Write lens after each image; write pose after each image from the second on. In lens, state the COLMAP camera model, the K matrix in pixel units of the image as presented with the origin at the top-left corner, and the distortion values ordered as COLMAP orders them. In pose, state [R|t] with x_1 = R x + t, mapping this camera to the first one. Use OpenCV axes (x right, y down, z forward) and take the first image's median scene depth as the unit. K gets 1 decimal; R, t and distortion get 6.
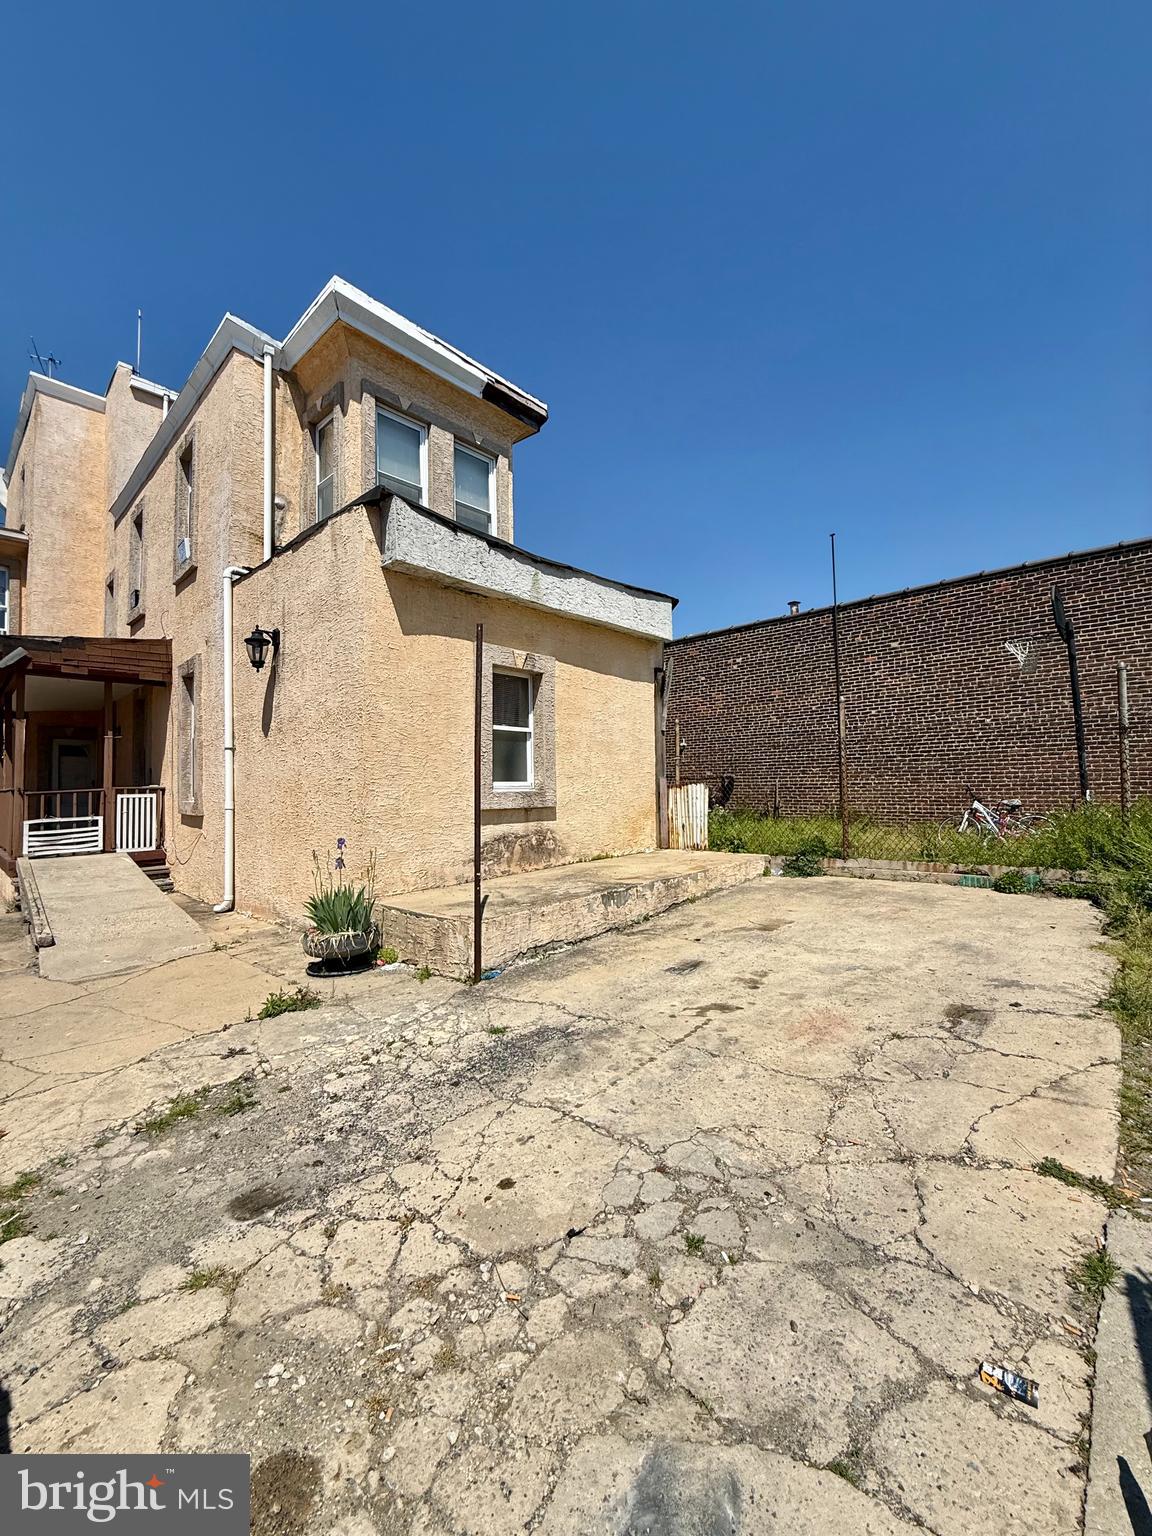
lens RADIAL K [[612.4, 0, 578.0], [0, 612.4, 761.5], [0, 0, 1]] dist [0.000141, 0.000496]
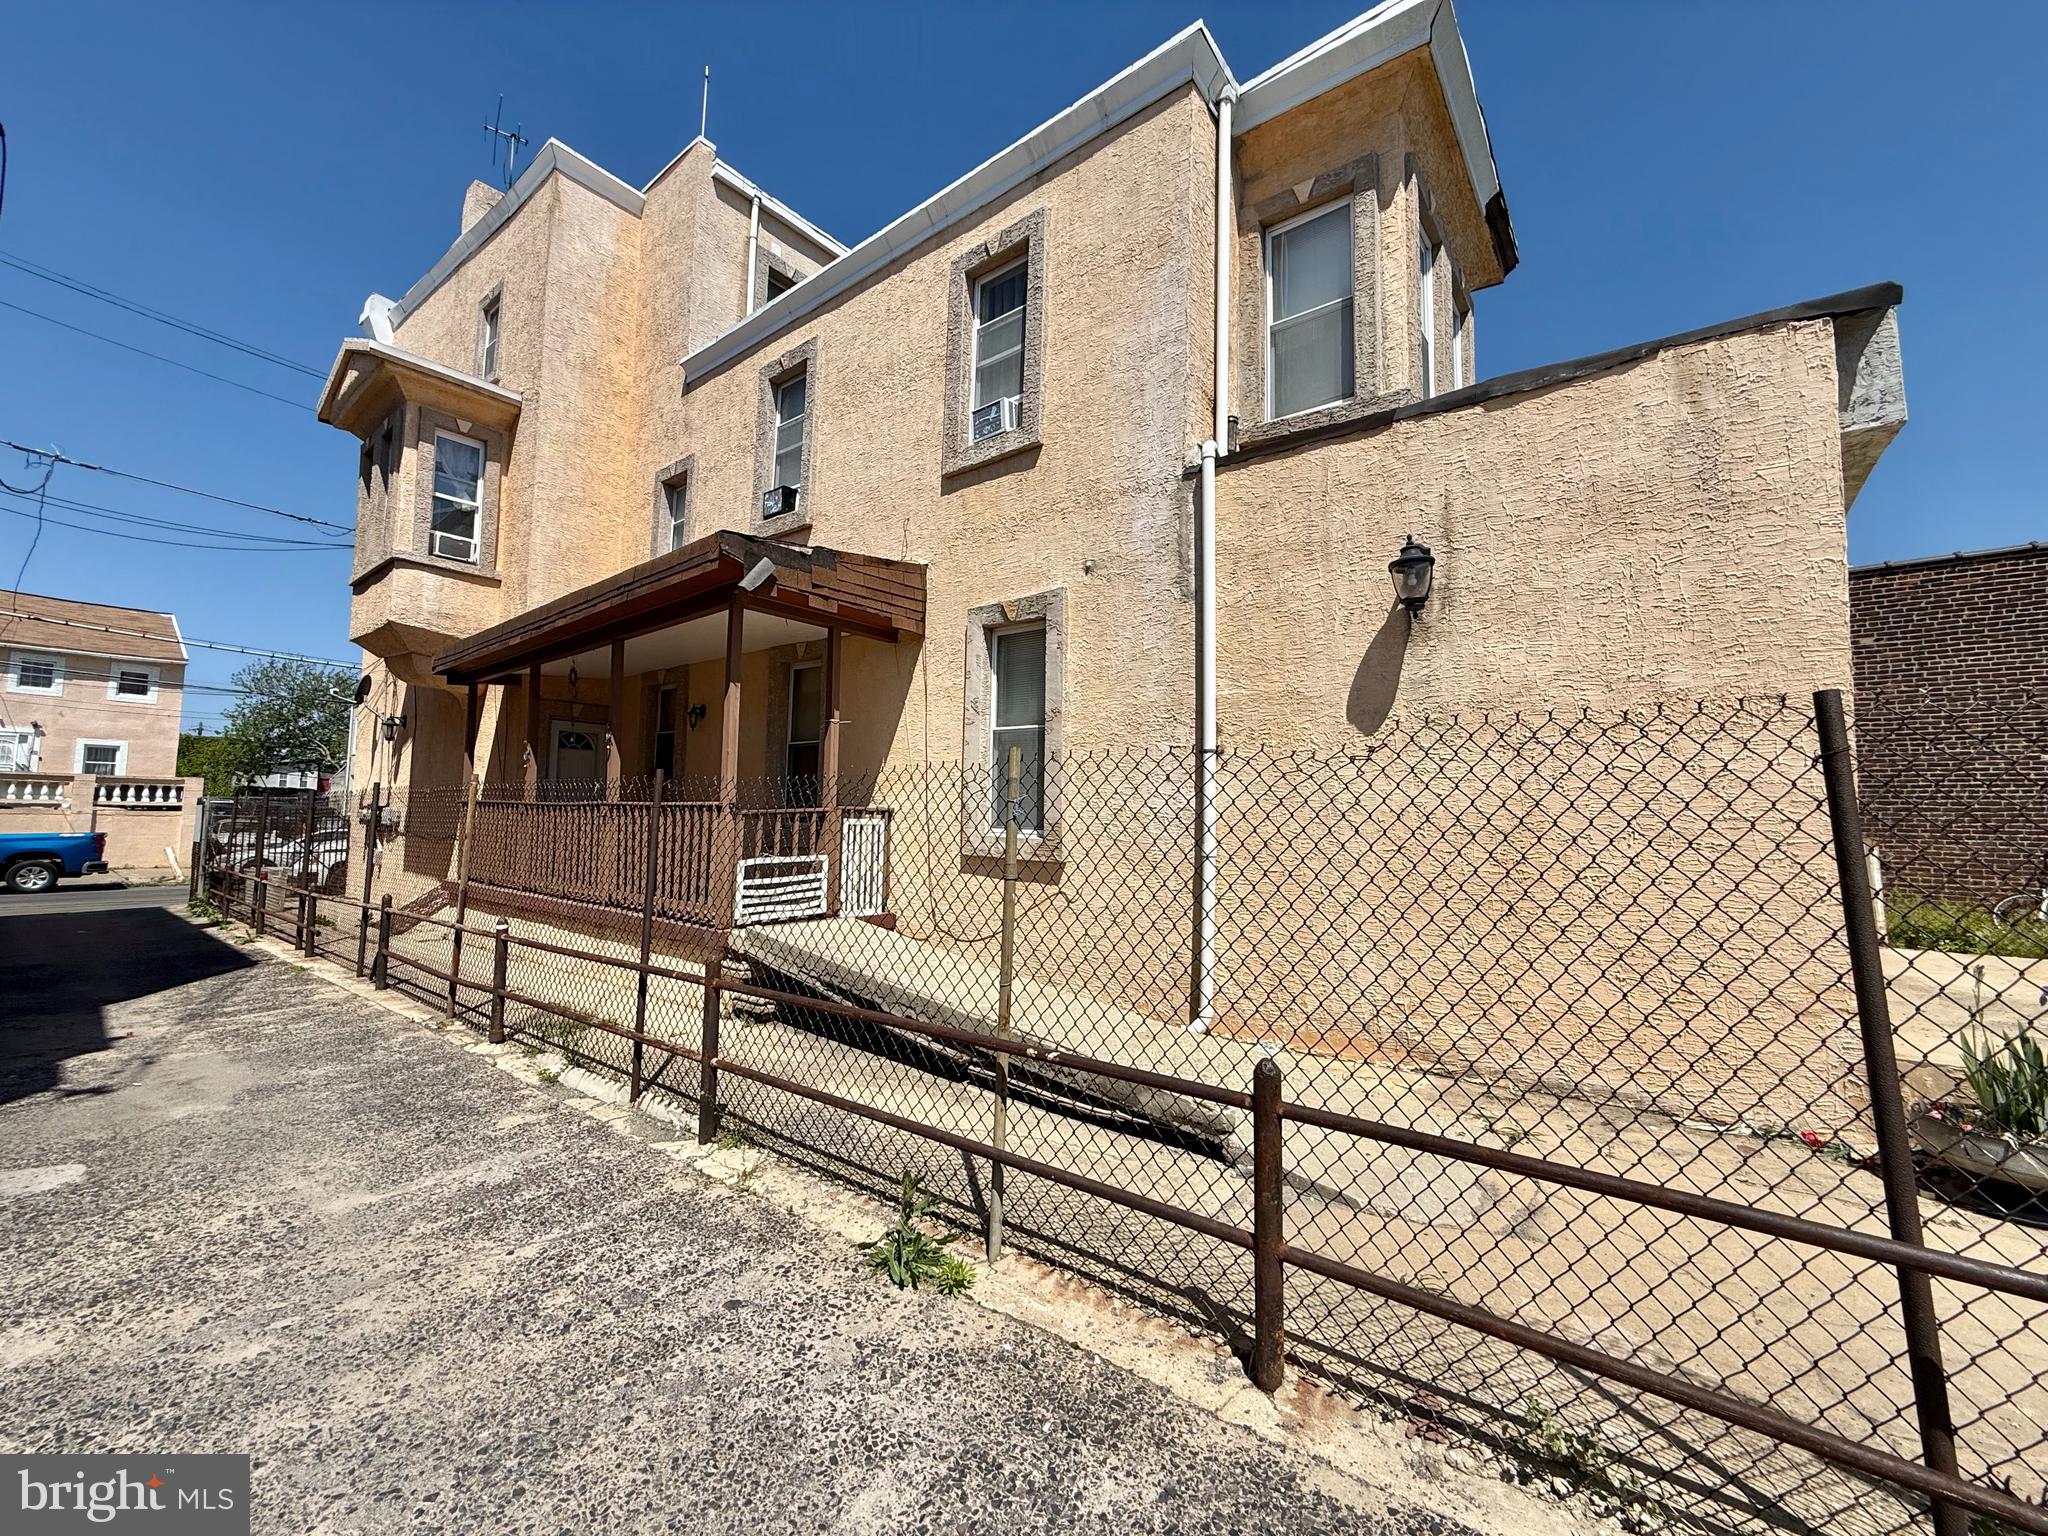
lens RADIAL K [[816.5, 0, 1015.2], [0, 816.5, 763.9], [0, 0, 1]] dist [0.000141, 0.000496]
pose [[0.996077, 0.042724, 0.077495, -0.848084], [-0.040759, 0.998810, -0.026765, 0.019941], [-0.078547, 0.023502, 0.996633, 0.259294]]
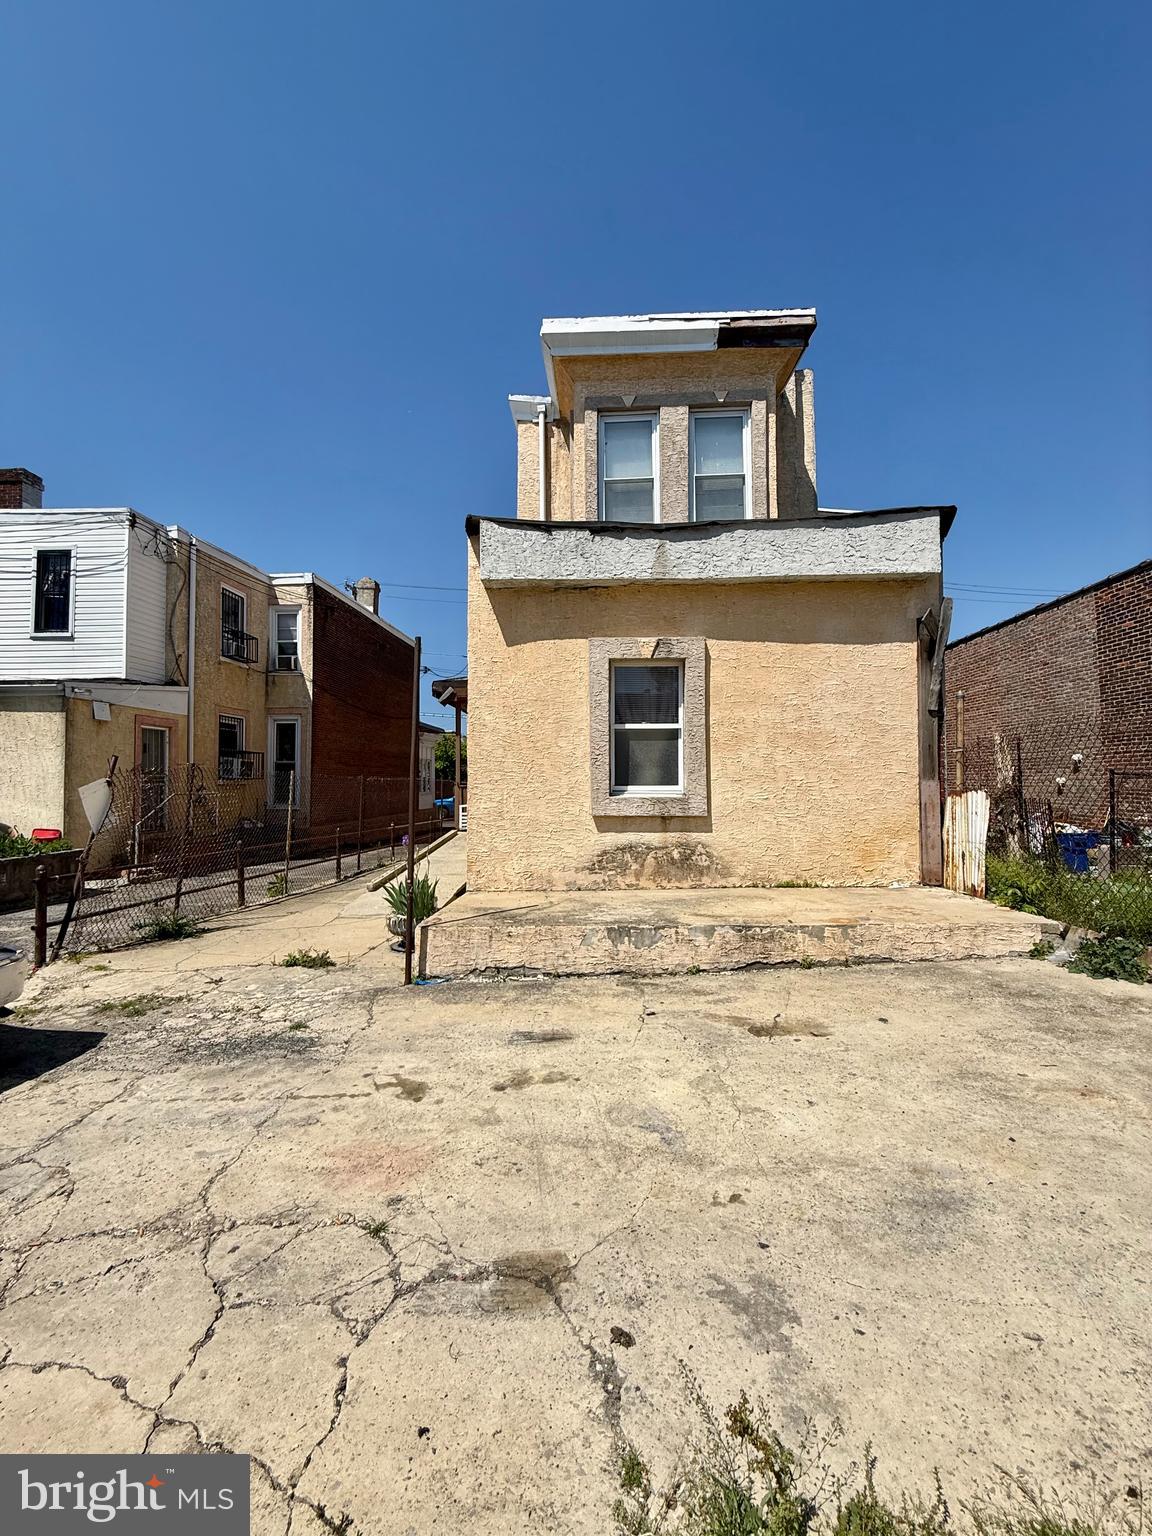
lens RADIAL K [[612.4, 0, 578.7], [0, 612.4, 764.2], [0, 0, 1]] dist [0.000141, 0.000496]
pose [[0.649514, -0.009053, -0.760296, 0.472849], [0.026515, 0.999591, 0.010749, -0.010258], [0.759887, -0.027141, 0.649488, 0.319668]]
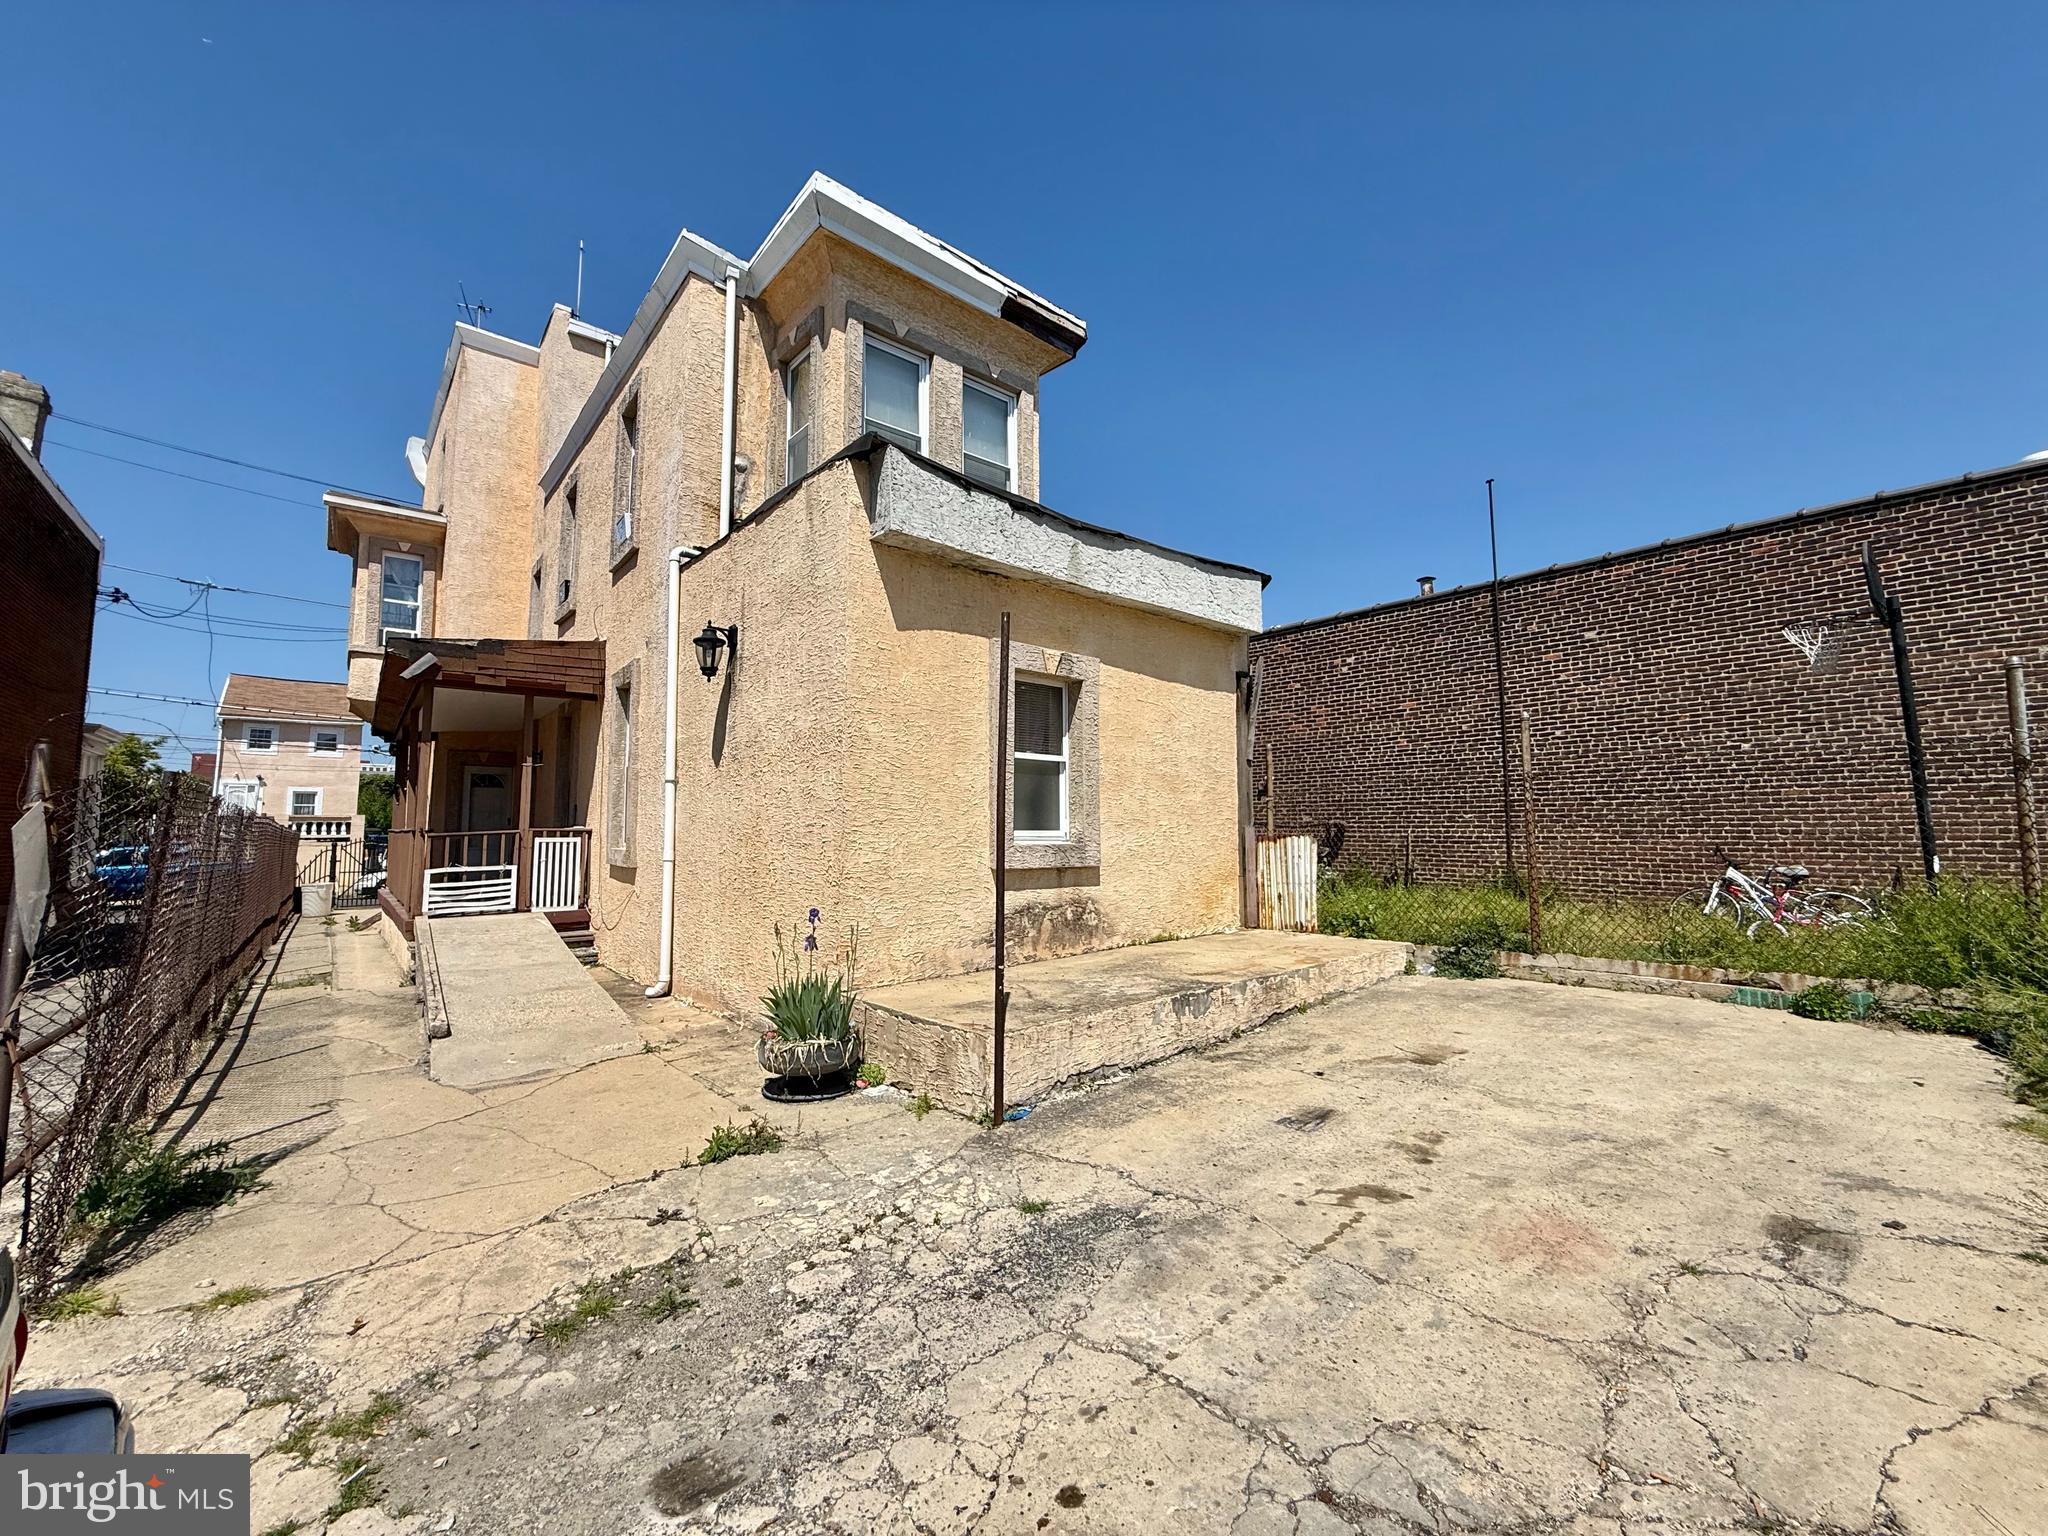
lens RADIAL K [[816.5, 0, 1014.2], [0, 816.5, 761.8], [0, 0, 1]] dist [0.000141, 0.000496]
pose [[0.992857, 0.004617, -0.119223, -0.022019], [-0.009768, 0.999042, -0.042658, -0.006322], [0.118912, 0.043518, 0.991951, 0.038067]]
